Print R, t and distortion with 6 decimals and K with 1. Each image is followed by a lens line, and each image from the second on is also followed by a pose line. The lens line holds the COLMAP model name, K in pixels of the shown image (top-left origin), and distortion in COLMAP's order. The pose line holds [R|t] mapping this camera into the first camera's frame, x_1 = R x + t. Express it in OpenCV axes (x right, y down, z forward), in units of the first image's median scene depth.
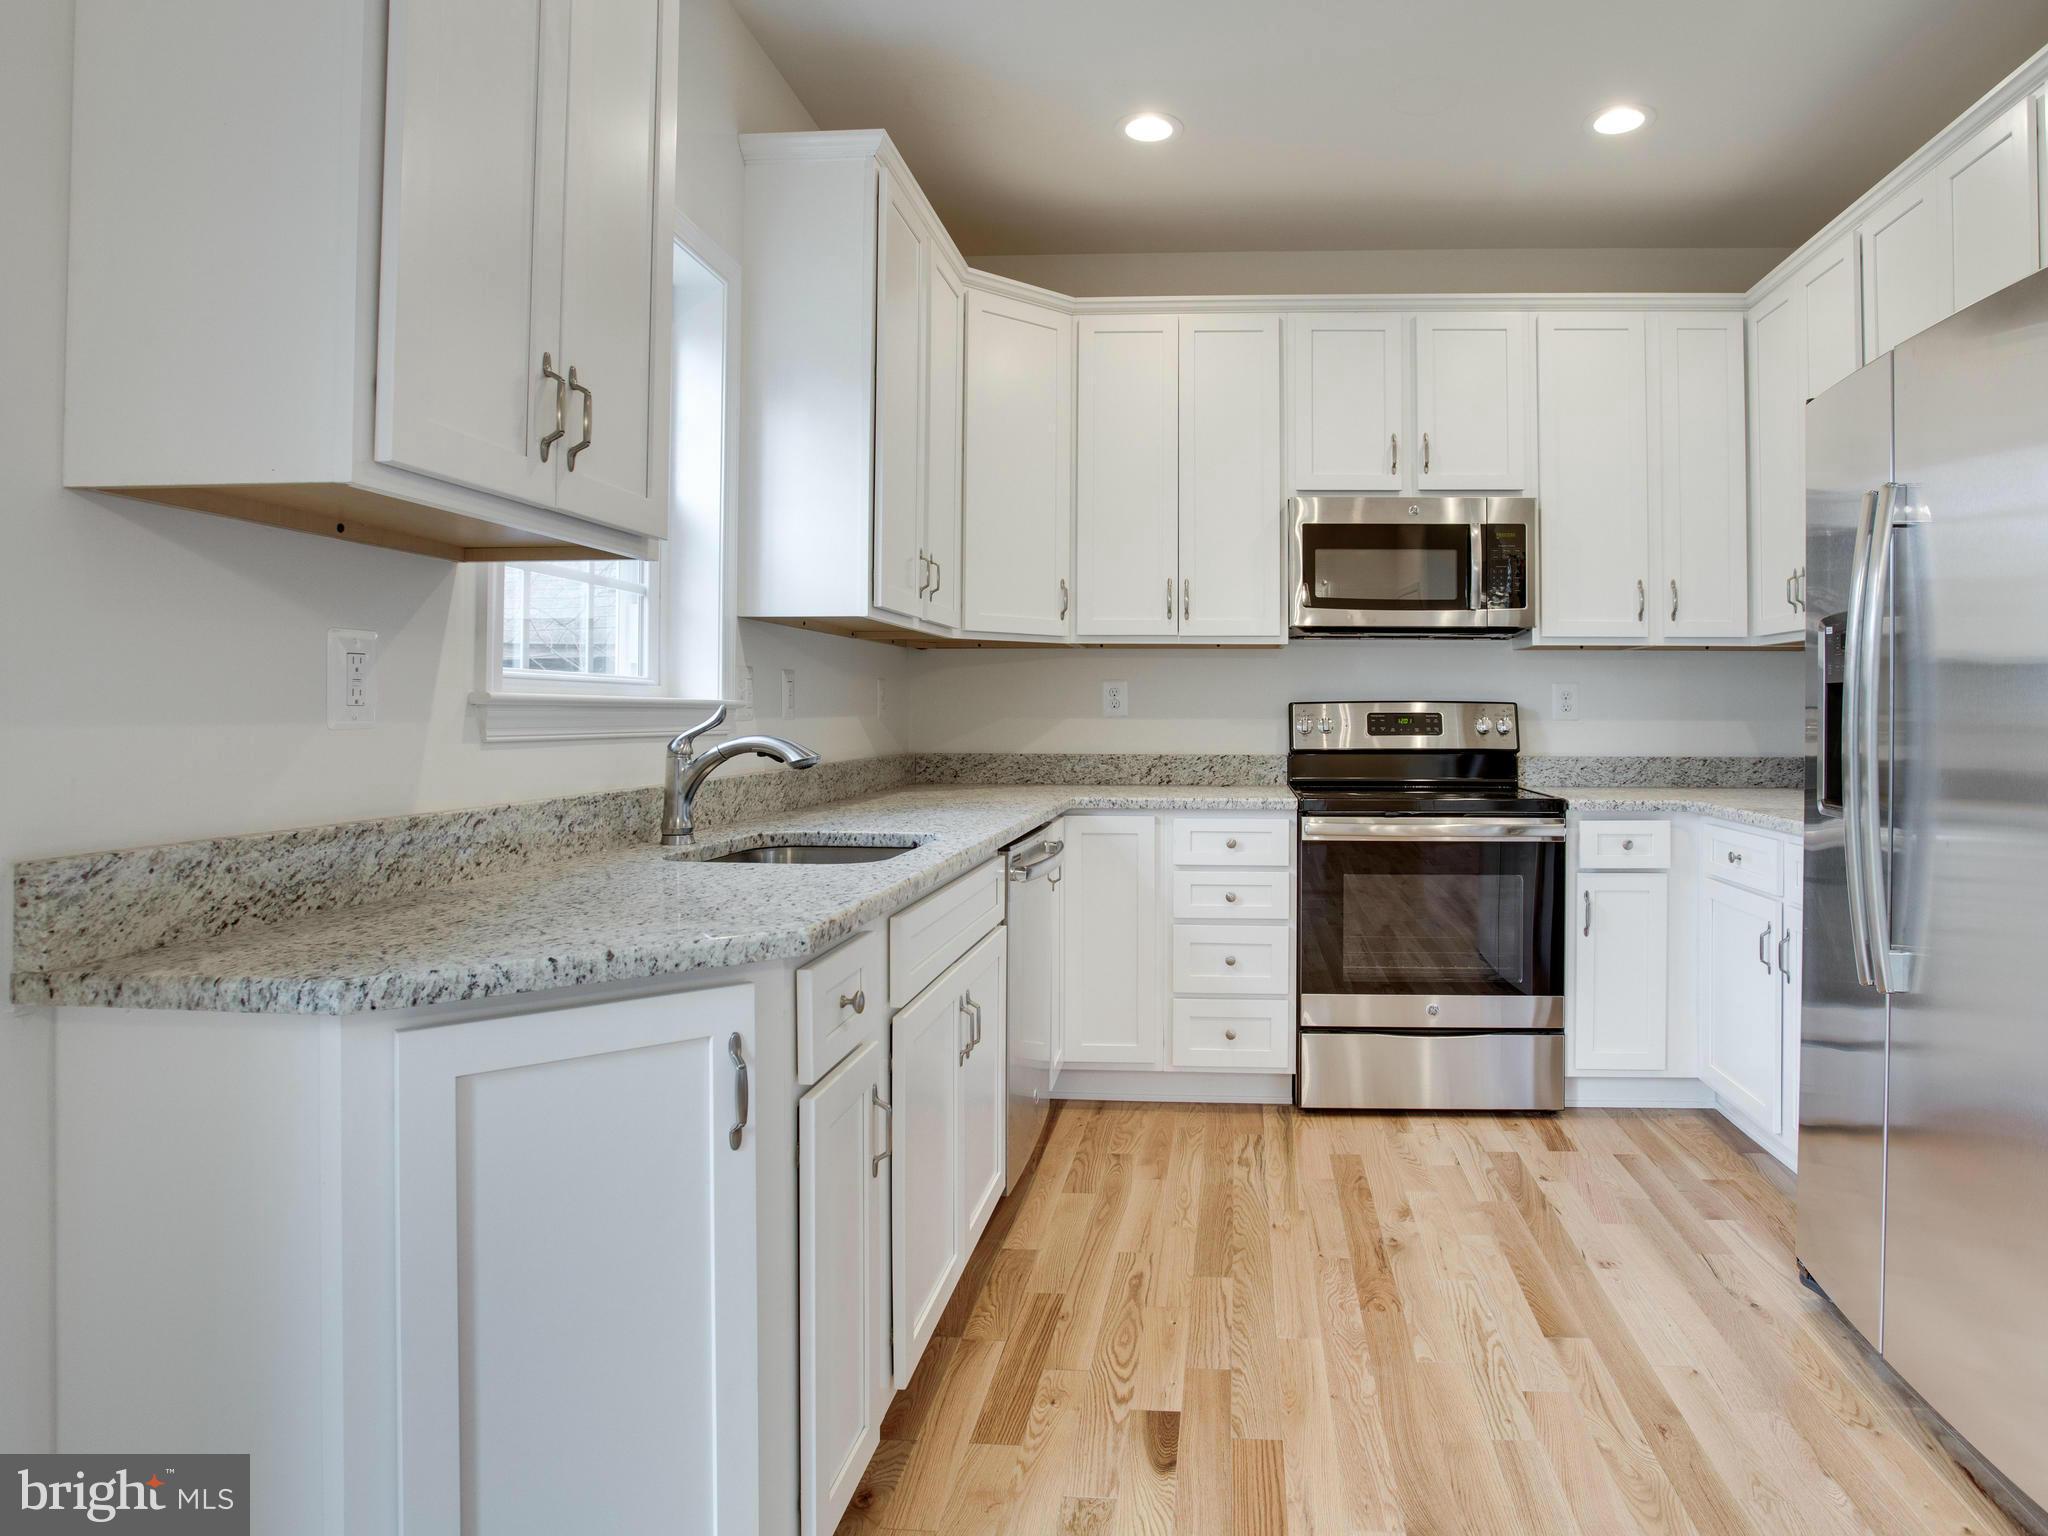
lens RADIAL K [[1155.9, 0, 1021.2], [0, 1155.9, 756.7], [0, 0, 1]] dist [-0.069050, 0.030916]
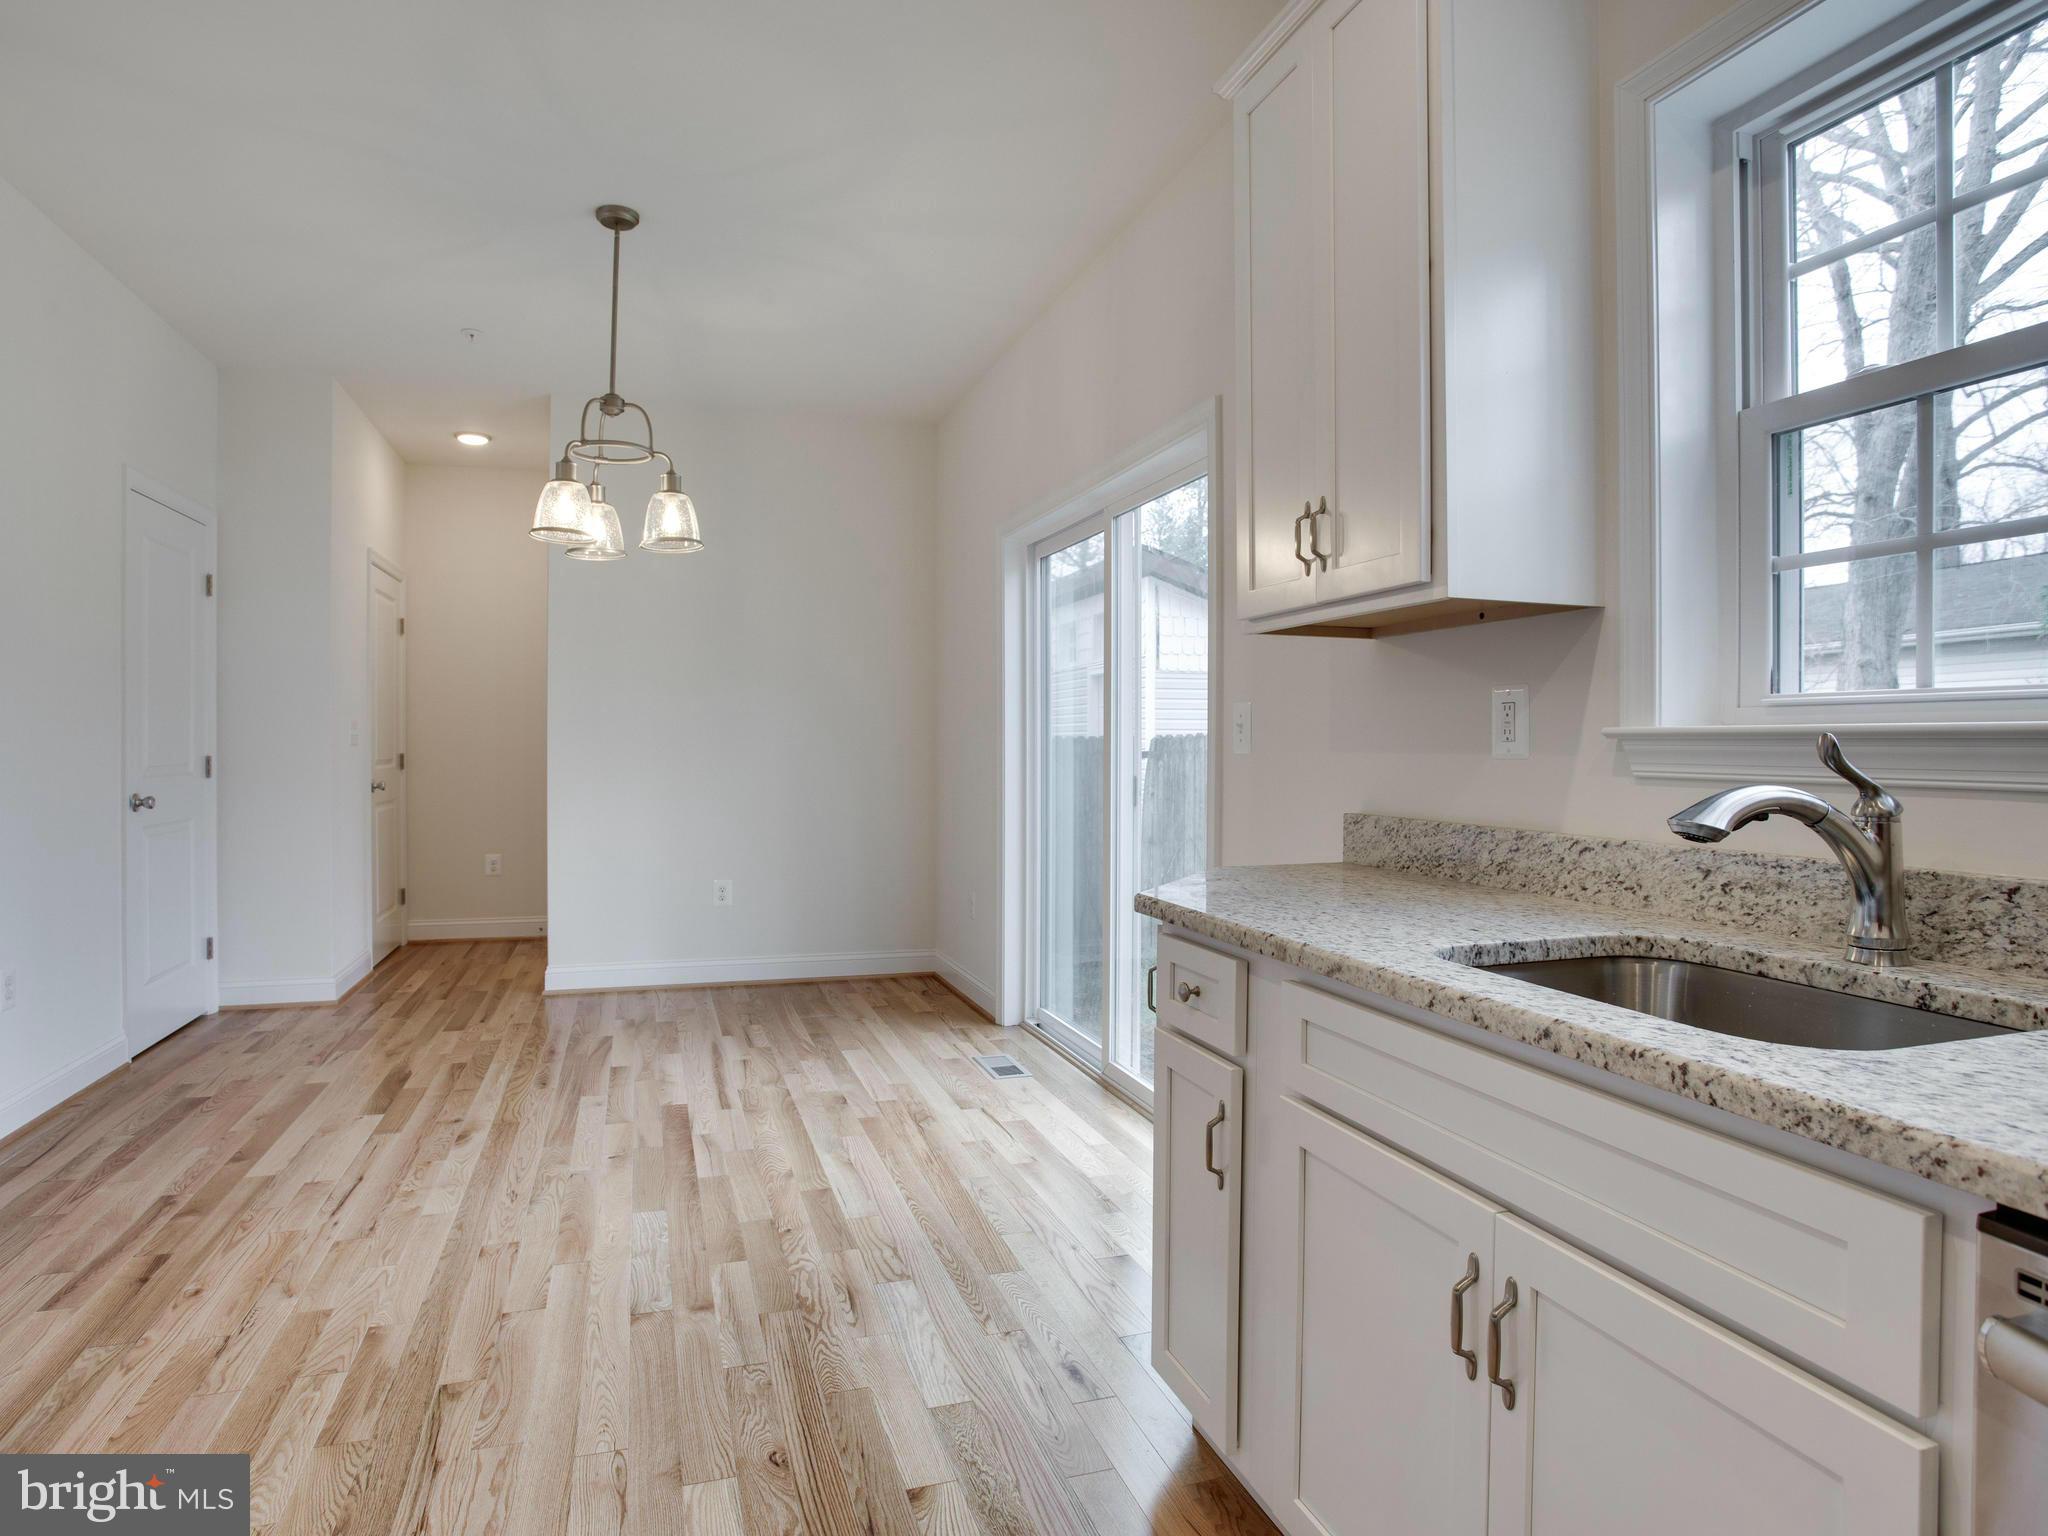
lens RADIAL K [[1155.9, 0, 1021.2], [0, 1155.9, 756.7], [0, 0, 1]] dist [-0.069050, 0.030916]
pose [[-0.881343, -0.004517, -0.472456, 0.570551], [-0.026162, 0.998887, 0.039254, -0.066562], [0.471752, 0.046957, -0.880480, 1.957921]]
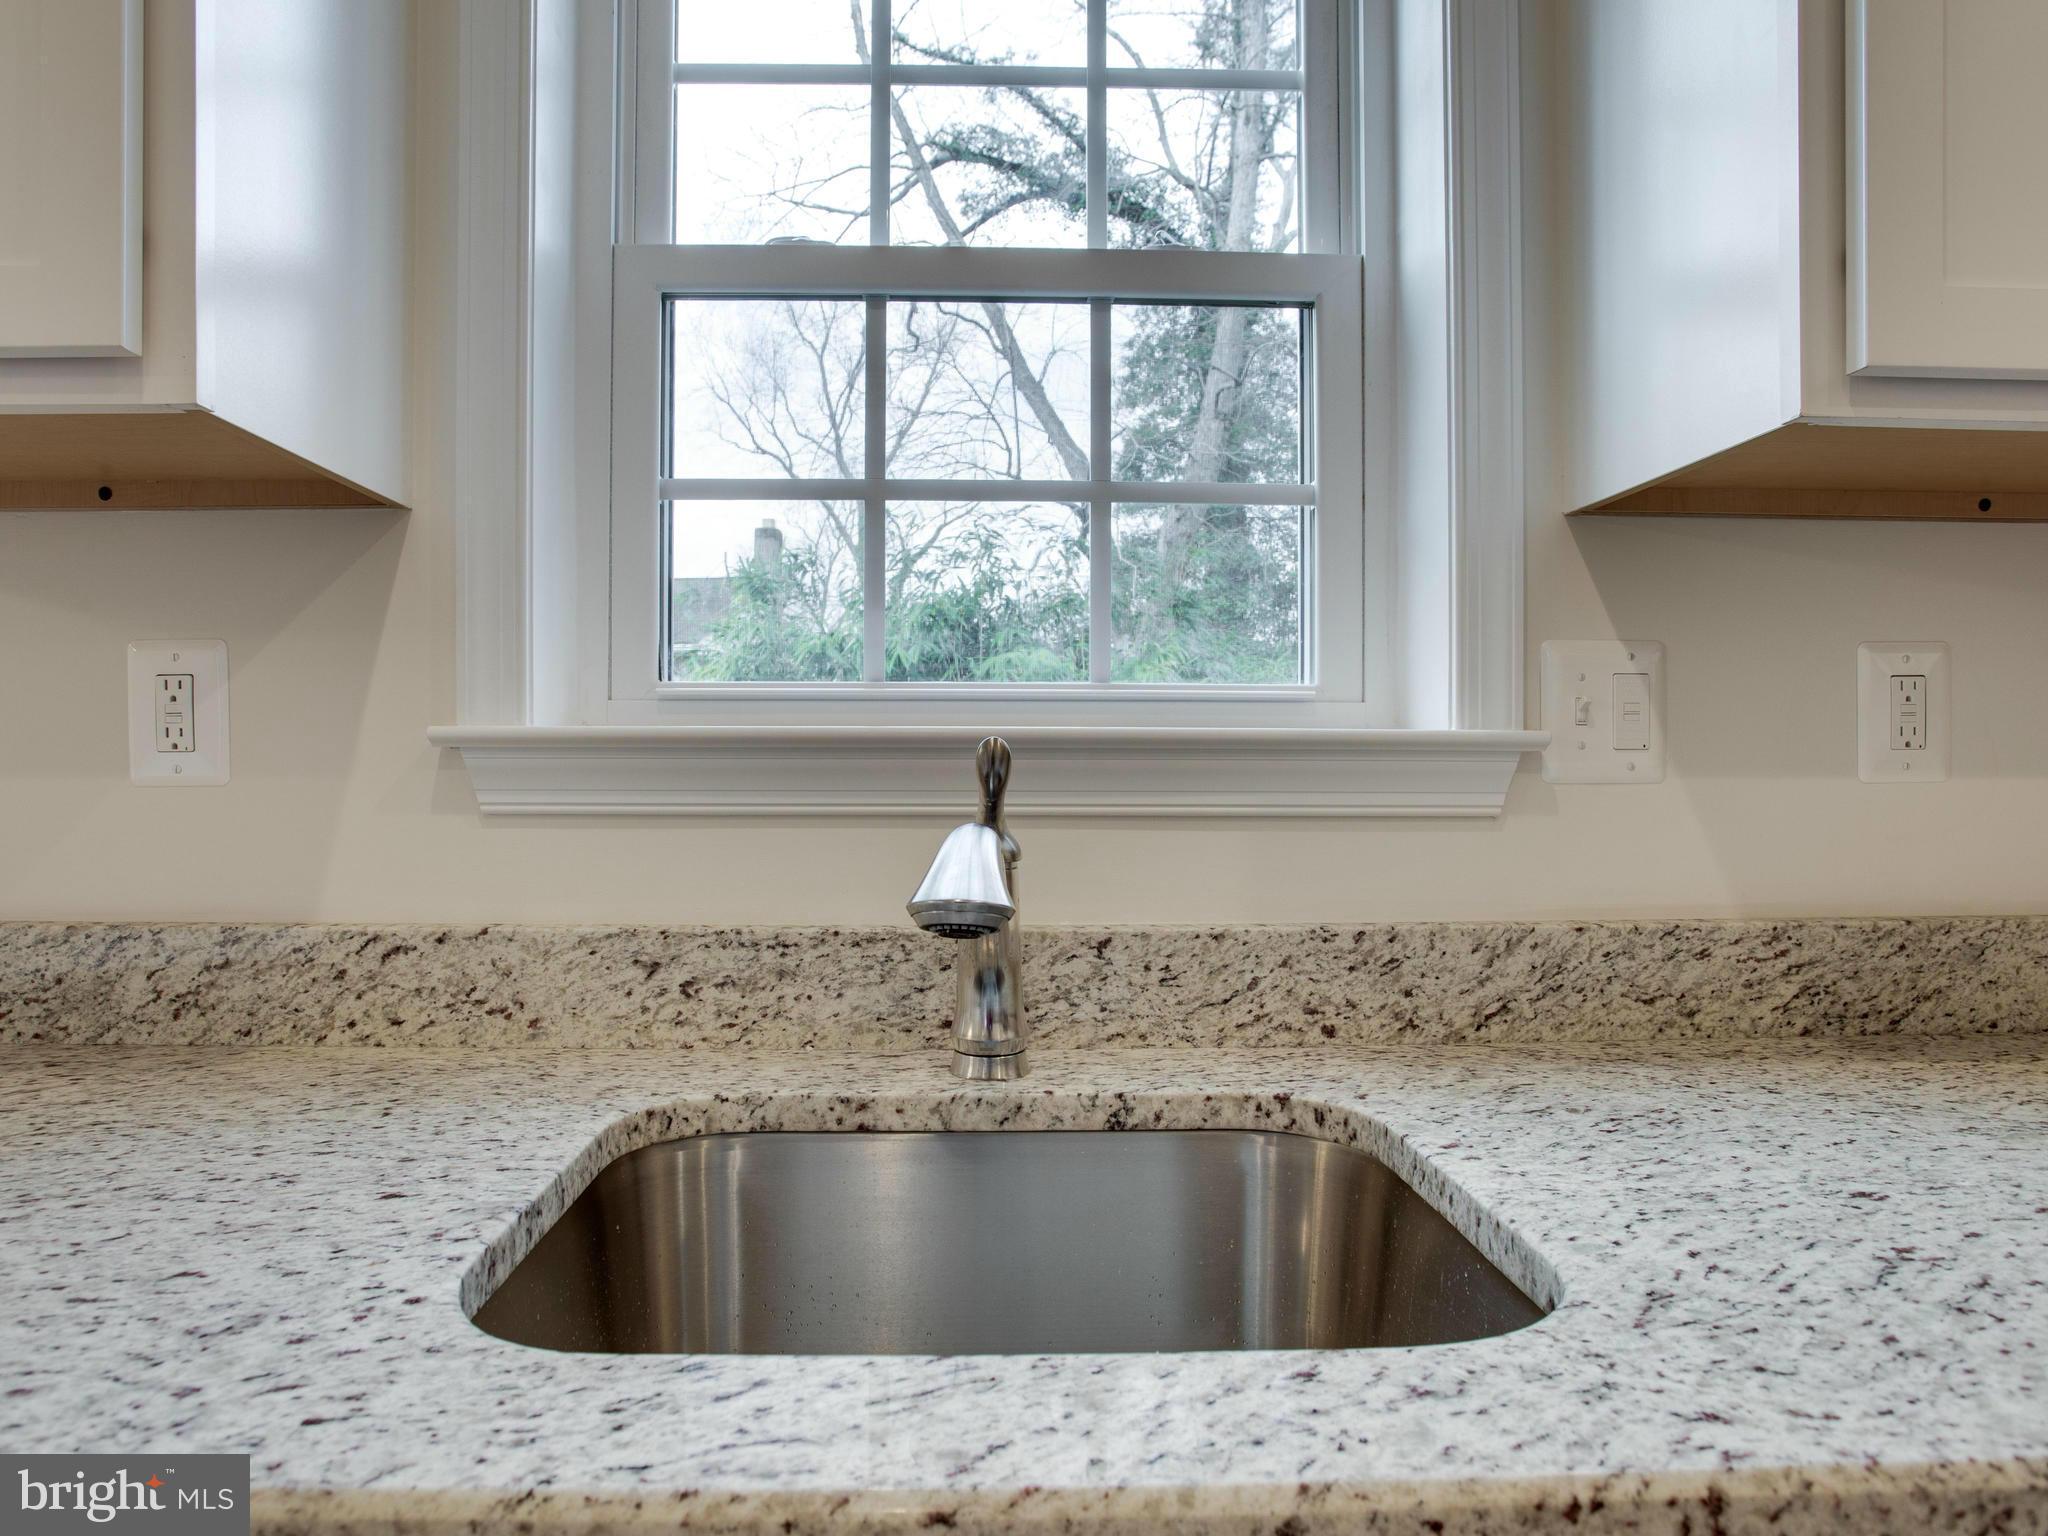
lens RADIAL K [[1247.7, 0, 1024.0], [0, 1247.7, 768.0], [0, 0, 1]] dist [-0.087897, 0.042325]
pose [[0.199637, 0.004706, -0.979859, 0.226765], [-0.035737, 0.999358, -0.002481, -0.052700], [0.979218, 0.035512, 0.199677, 1.378934]]
